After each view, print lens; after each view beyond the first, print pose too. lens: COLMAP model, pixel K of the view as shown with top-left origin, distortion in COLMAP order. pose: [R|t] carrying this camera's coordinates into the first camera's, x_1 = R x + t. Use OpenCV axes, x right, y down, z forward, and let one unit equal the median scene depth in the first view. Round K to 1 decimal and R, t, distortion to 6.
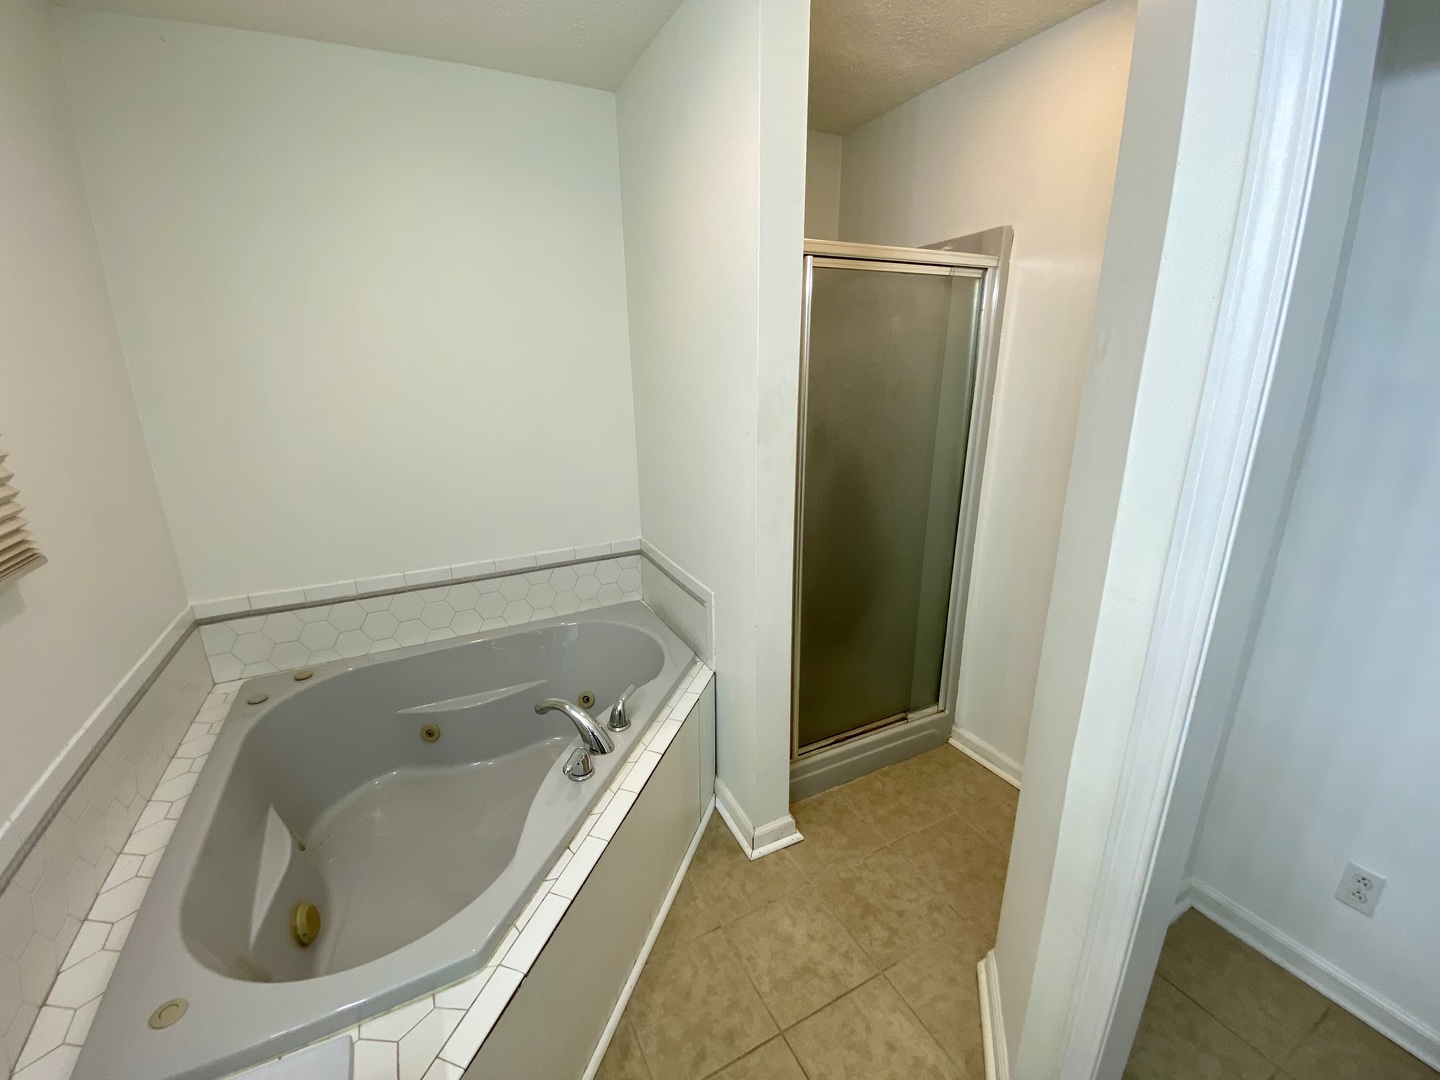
lens RADIAL K [[591.5, 0, 721.3], [0, 591.5, 529.6], [0, 0, 1]] dist [-0.007766, -0.000486]
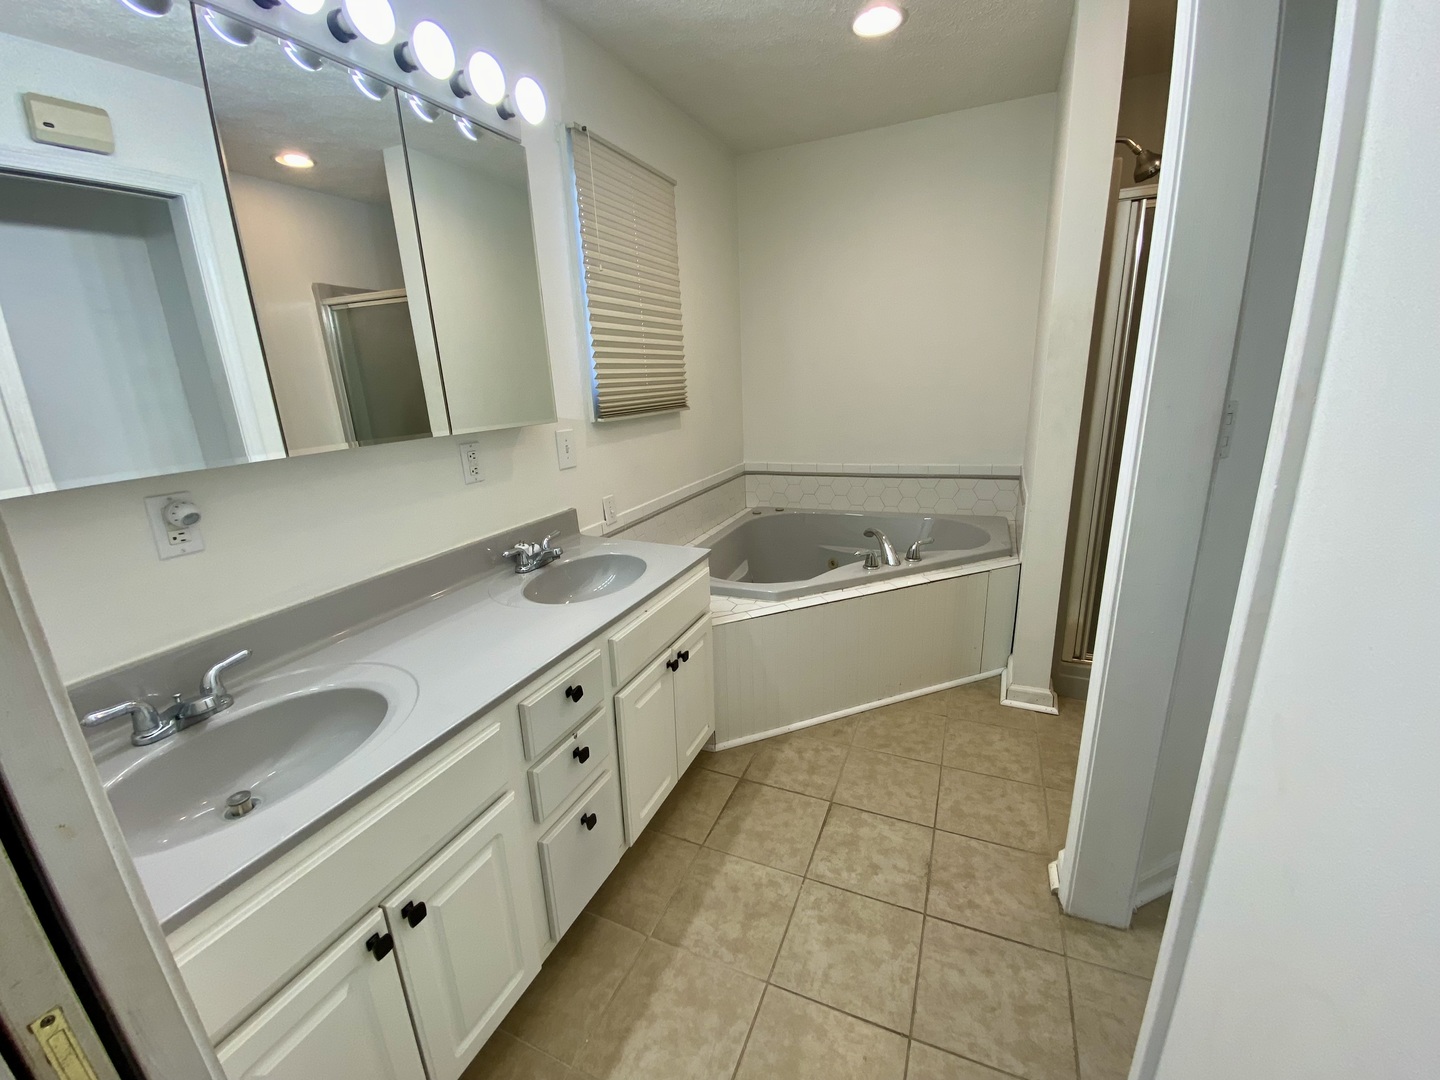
lens RADIAL K [[591.5, 0, 722.8], [0, 591.5, 542.4], [0, 0, 1]] dist [-0.007766, -0.000486]
pose [[0.626556, 0.191187, -0.755563, 0.556709], [-0.172487, 0.979421, 0.104796, 0.191794], [0.760050, 0.064664, 0.646640, -0.280395]]
